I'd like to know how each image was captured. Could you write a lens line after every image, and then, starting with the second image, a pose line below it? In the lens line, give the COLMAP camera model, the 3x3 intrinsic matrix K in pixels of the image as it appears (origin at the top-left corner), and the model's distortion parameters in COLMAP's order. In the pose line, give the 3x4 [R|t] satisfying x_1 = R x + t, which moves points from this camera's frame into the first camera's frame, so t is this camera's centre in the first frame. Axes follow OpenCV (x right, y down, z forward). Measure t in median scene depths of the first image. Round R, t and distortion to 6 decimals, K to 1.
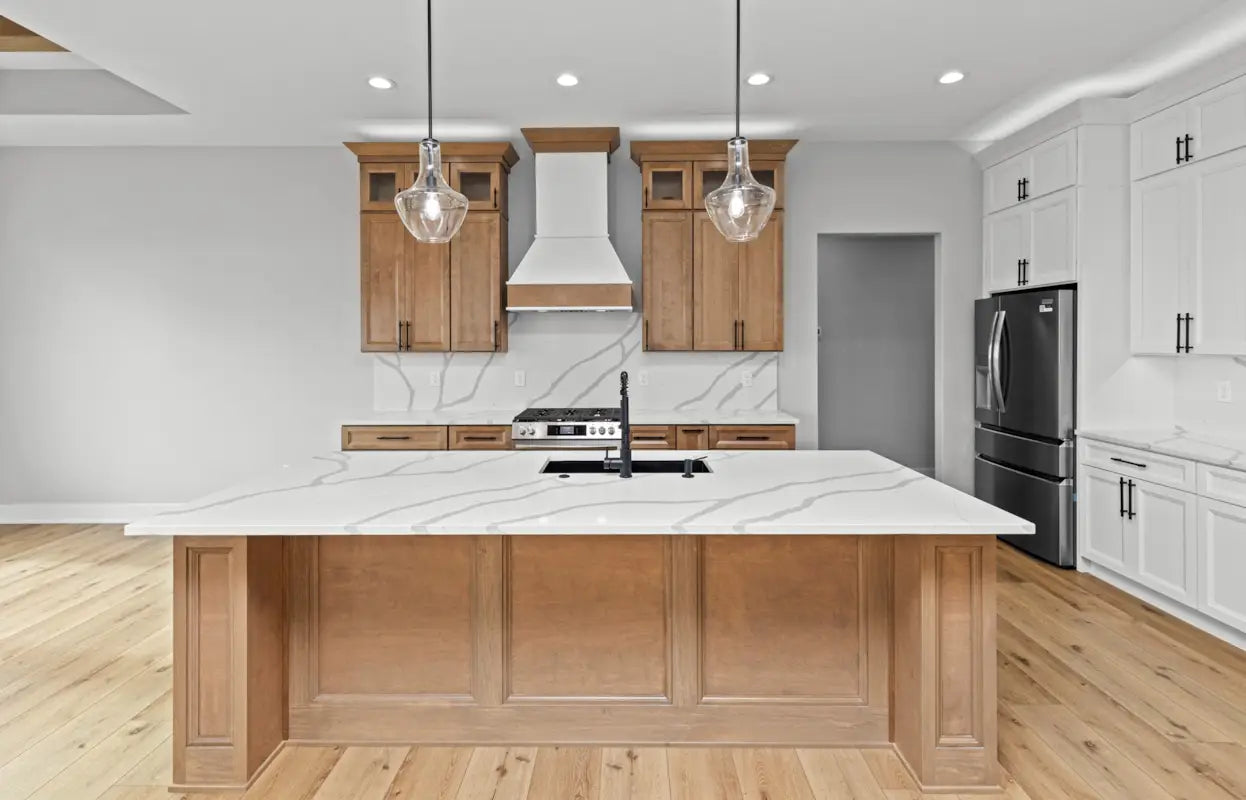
lens RADIAL K [[596.2, 0, 647.5], [0, 596.2, 343.7], [0, 0, 1]] dist [0.004873, 0.000502]
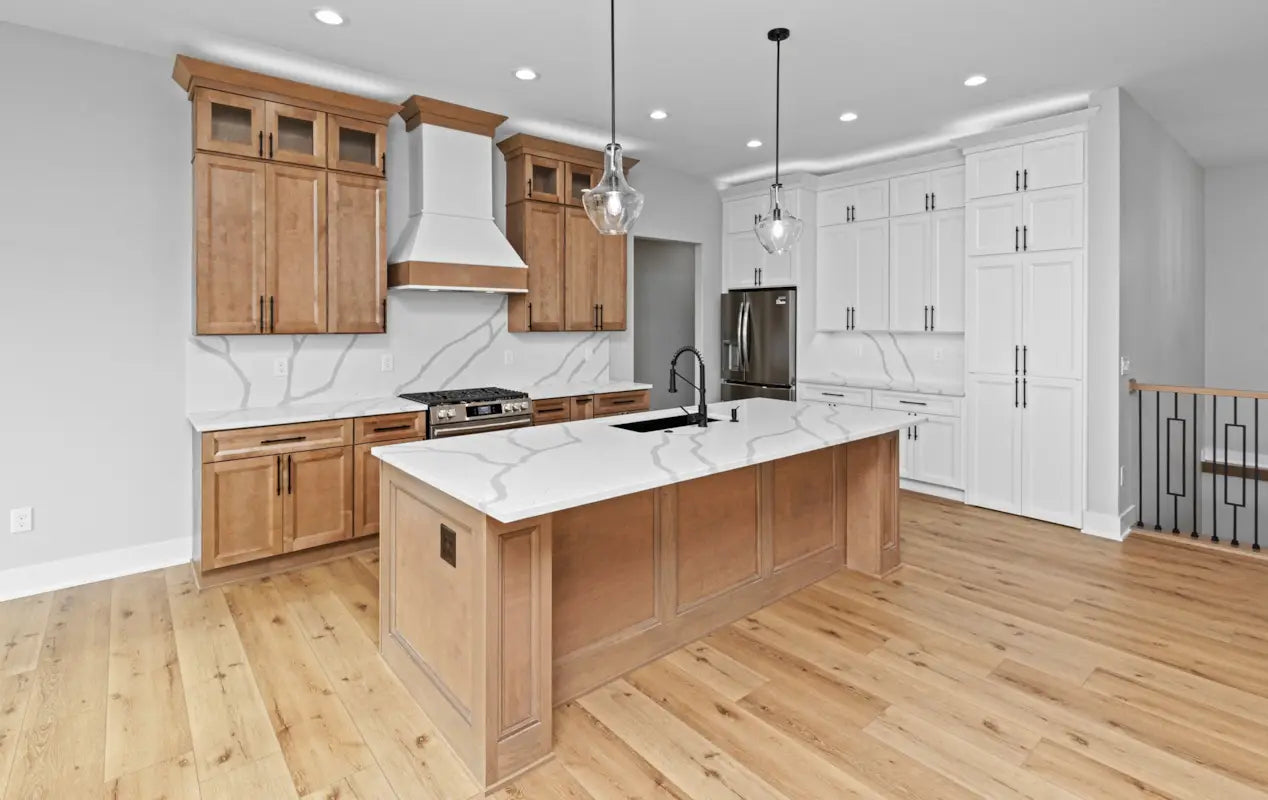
lens RADIAL K [[573.2, 0, 678.1], [0, 573.2, 323.1], [0, 0, 1]] dist [0.005560, 0.000036]
pose [[0.757625, 0.001941, 0.652687, -0.513806], [-0.000751, 0.999998, -0.002103, -0.000571], [-0.652690, 0.001103, 0.757625, 0.048782]]
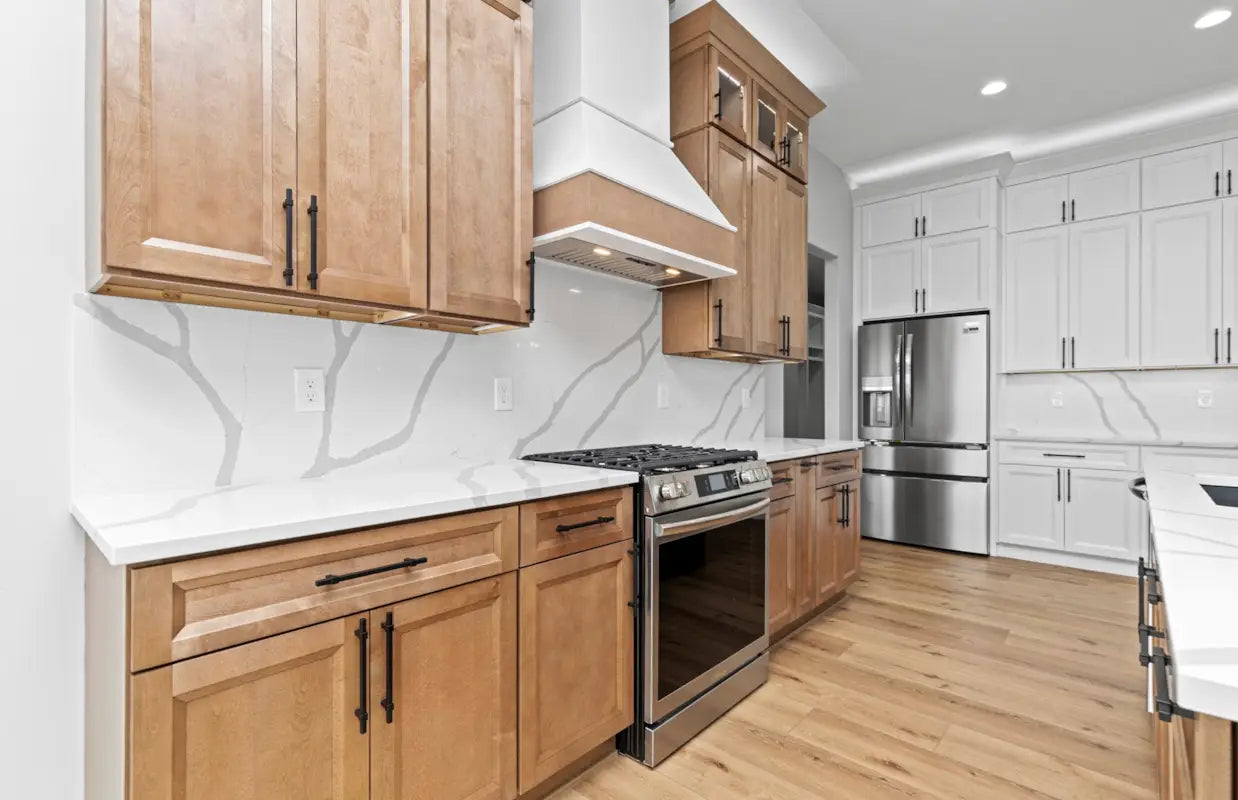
lens RADIAL K [[573.8, 0, 681.8], [0, 573.8, 394.5], [0, 0, 1]] dist [0.007291, 0.000288]
pose [[0.677141, 0.005865, 0.735830, -0.514069], [0.001759, 0.999952, -0.009589, 0.072662], [-0.735851, 0.007788, 0.677098, 0.675789]]
